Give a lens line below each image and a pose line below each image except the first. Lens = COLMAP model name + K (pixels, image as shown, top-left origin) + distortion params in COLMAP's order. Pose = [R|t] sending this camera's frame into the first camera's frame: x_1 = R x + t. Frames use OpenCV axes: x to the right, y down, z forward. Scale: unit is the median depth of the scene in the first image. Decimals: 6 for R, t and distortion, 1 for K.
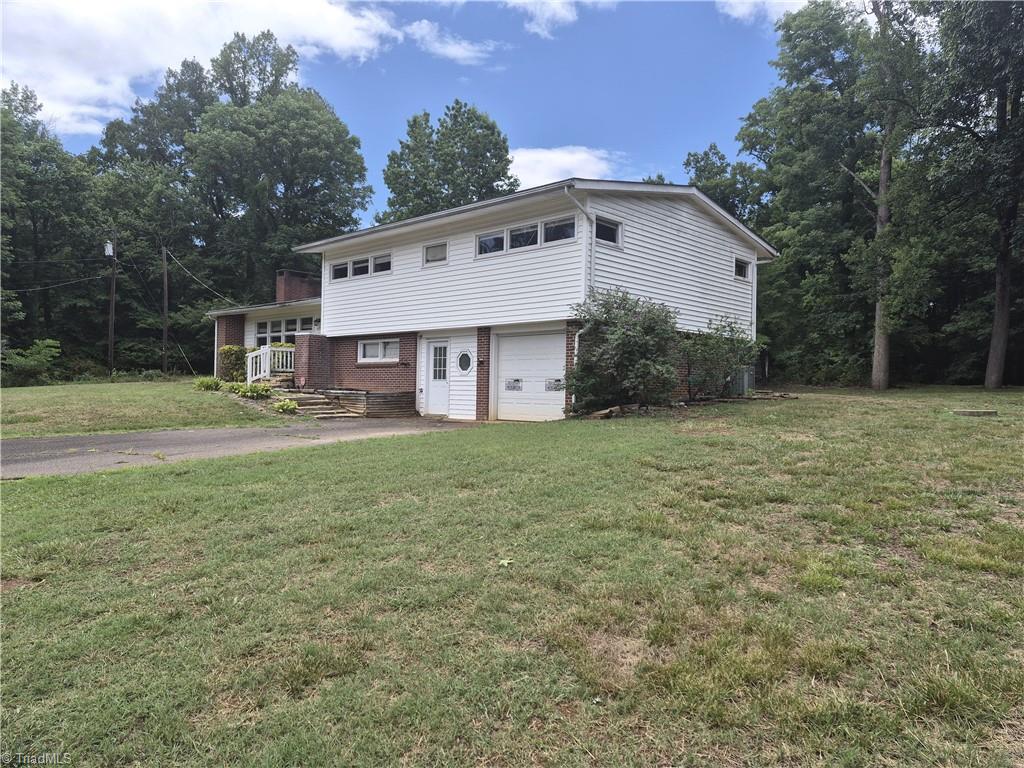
lens RADIAL K [[729.2, 0, 518.9], [0, 729.2, 379.1], [0, 0, 1]] dist [0.073712, -0.073940]
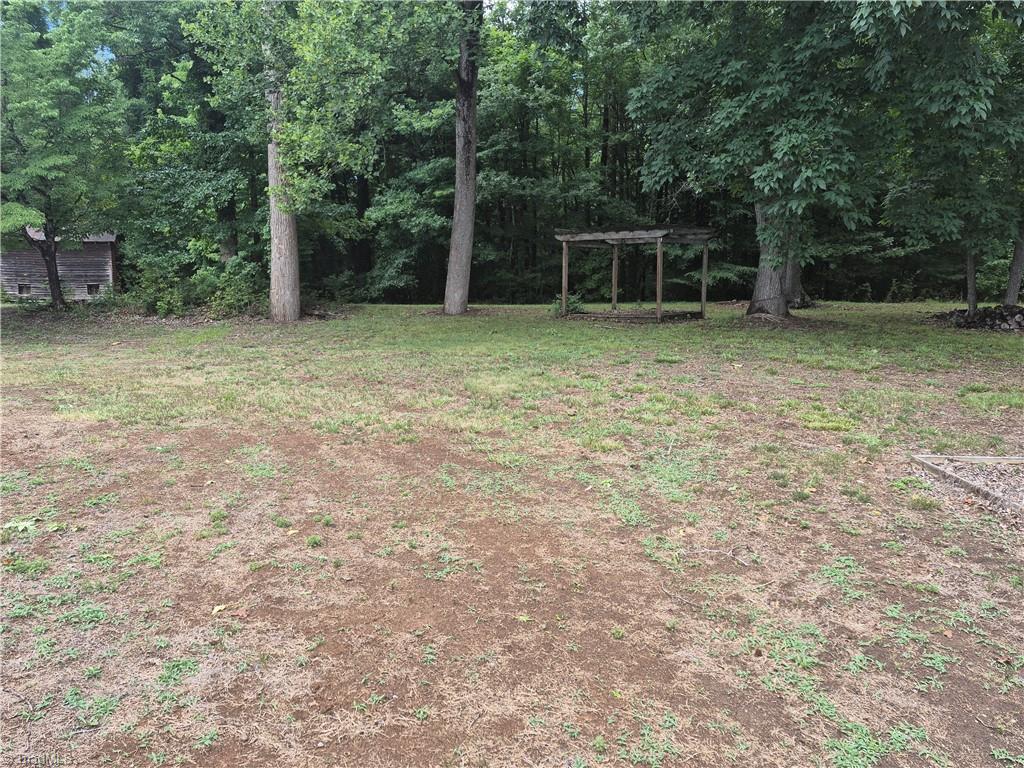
lens RADIAL K [[729.2, 0, 516.5], [0, 729.2, 376.3], [0, 0, 1]] dist [0.073712, -0.073940]
pose [[0.725941, -0.110719, 0.678786, 0.236520], [0.010786, 0.988668, 0.149729, -0.024216], [-0.687672, -0.101373, 0.718909, 0.483167]]
